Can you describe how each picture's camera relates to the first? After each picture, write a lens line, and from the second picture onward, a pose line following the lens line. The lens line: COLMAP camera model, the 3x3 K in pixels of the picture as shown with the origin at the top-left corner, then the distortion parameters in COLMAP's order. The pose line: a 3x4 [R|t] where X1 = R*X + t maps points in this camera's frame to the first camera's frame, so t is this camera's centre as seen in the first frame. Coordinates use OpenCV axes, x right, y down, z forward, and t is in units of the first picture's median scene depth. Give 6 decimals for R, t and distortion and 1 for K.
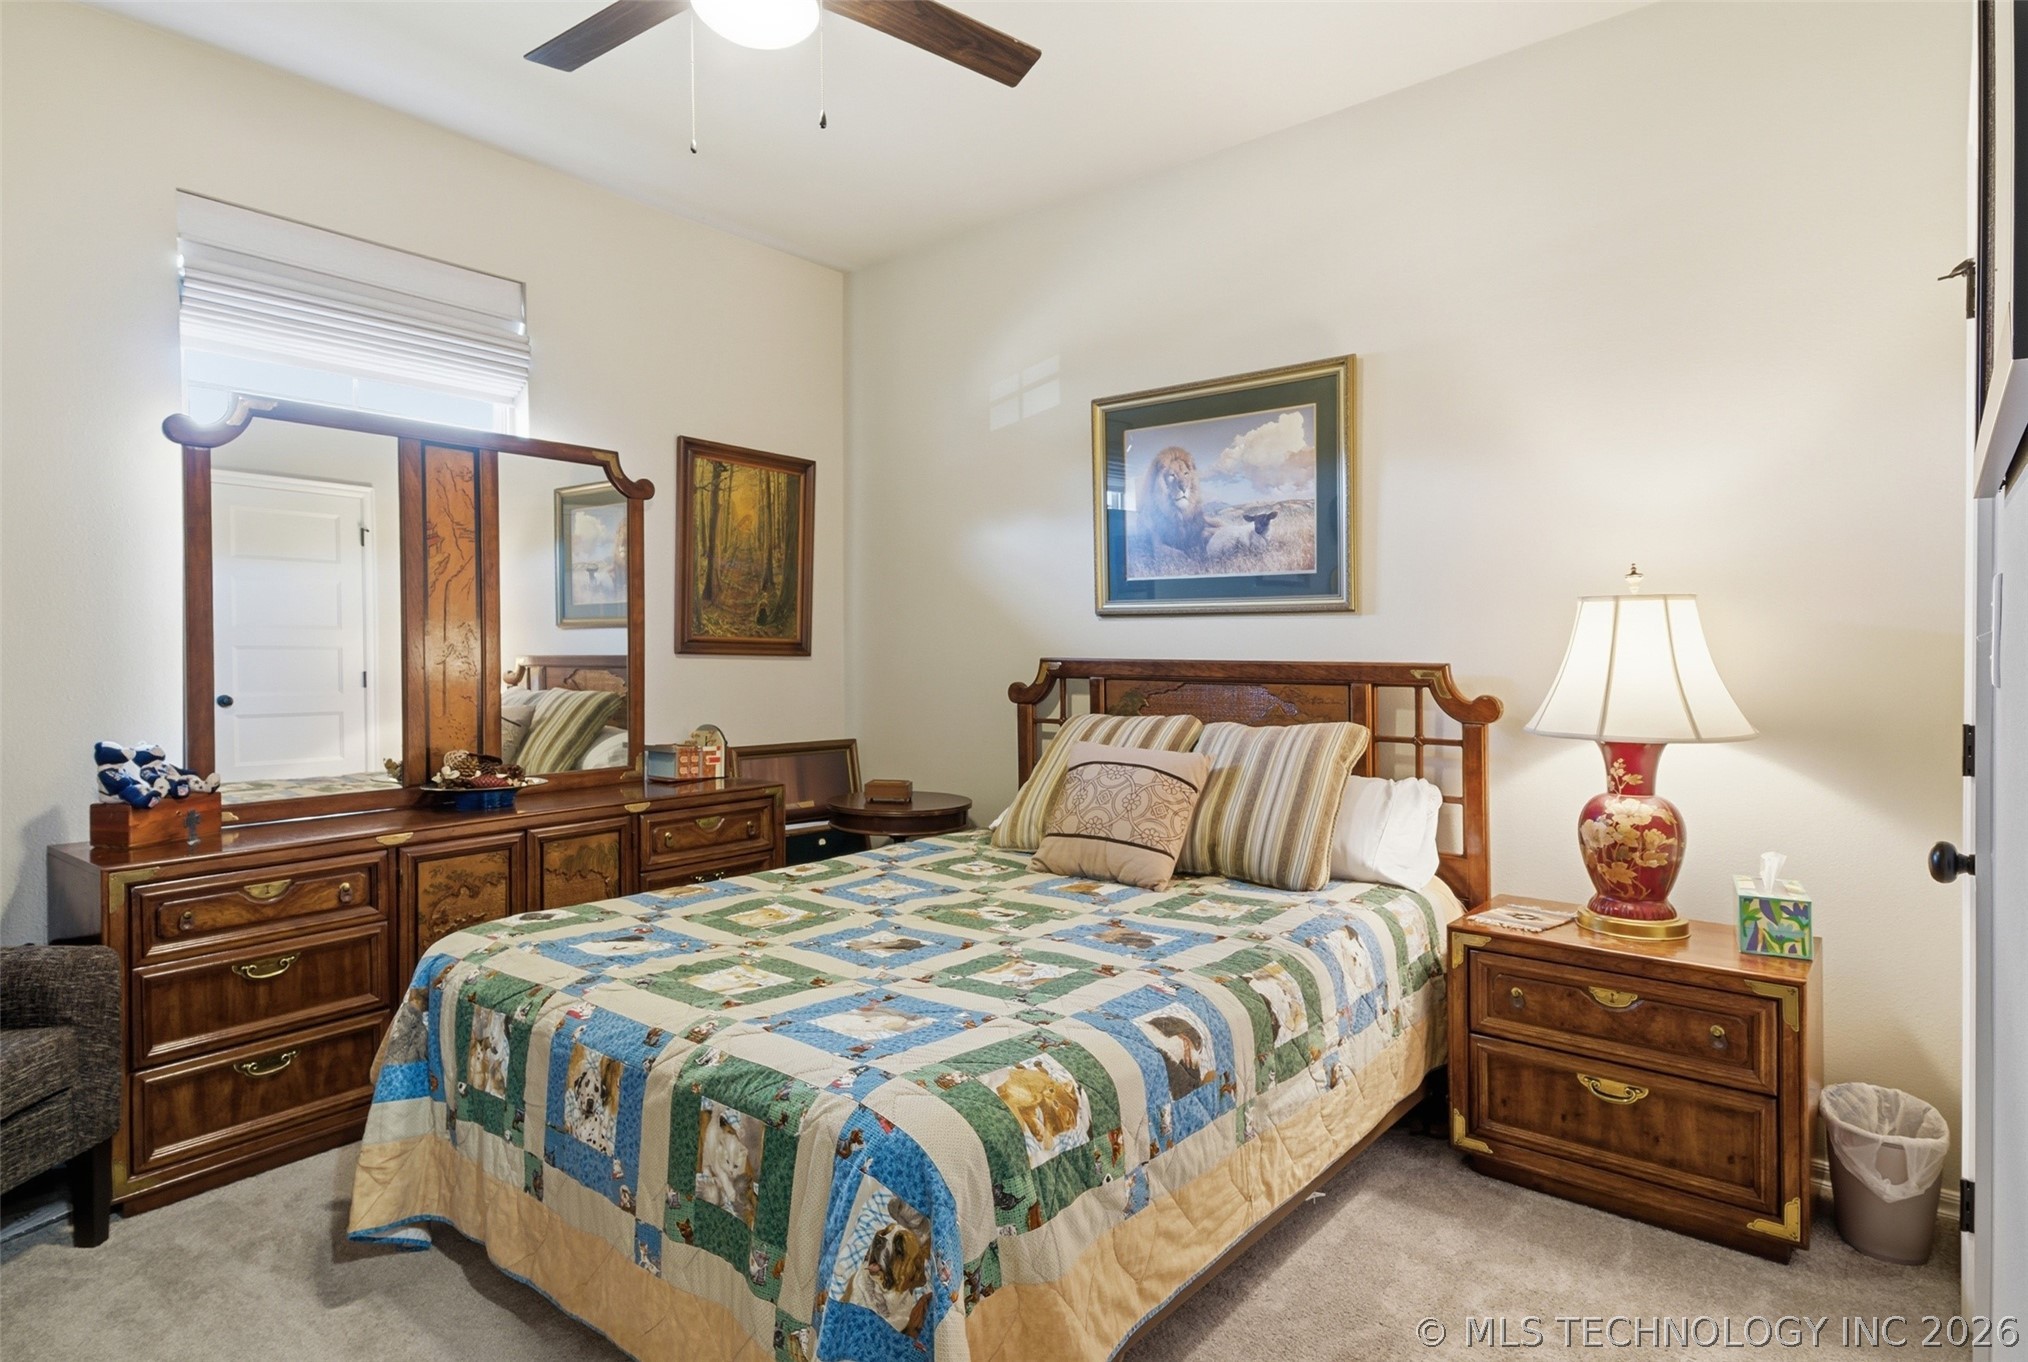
lens RADIAL K [[1059.9, 0, 1020.4], [0, 1059.9, 667.5], [0, 0, 1]] dist [0.021655, 0.000188]
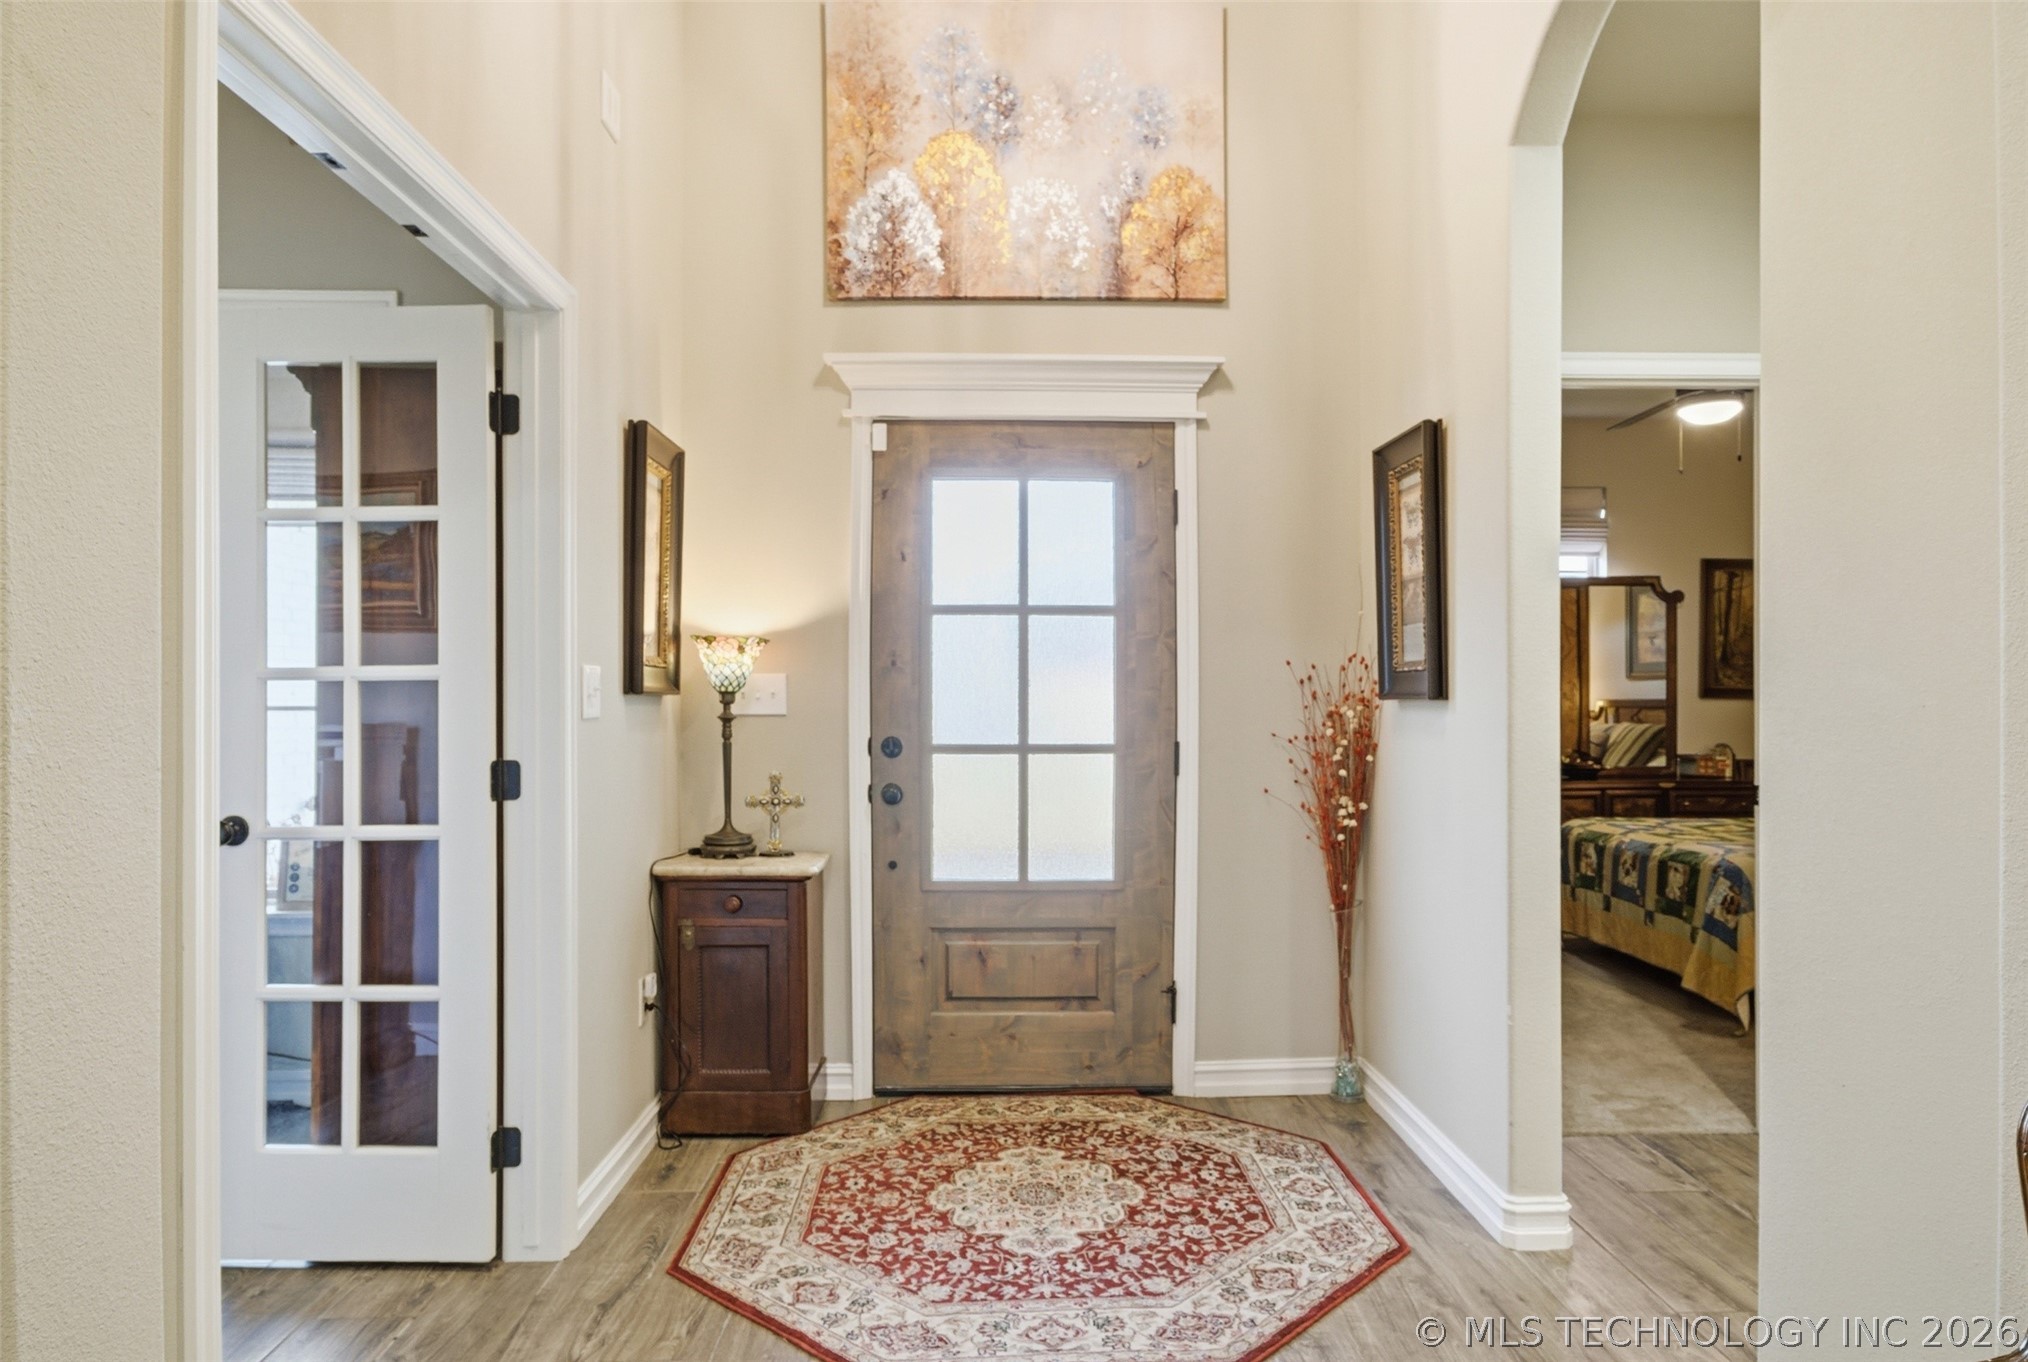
lens RADIAL K [[1311.4, 0, 1017.1], [0, 1311.4, 689.7], [0, 0, 1]] dist [0.032325, 0.001459]
pose [[0.656728, -0.004041, -0.754117, 0.561128], [-0.011914, 0.999805, -0.015734, 0.020566], [0.754033, 0.019317, 0.656552, -1.200256]]
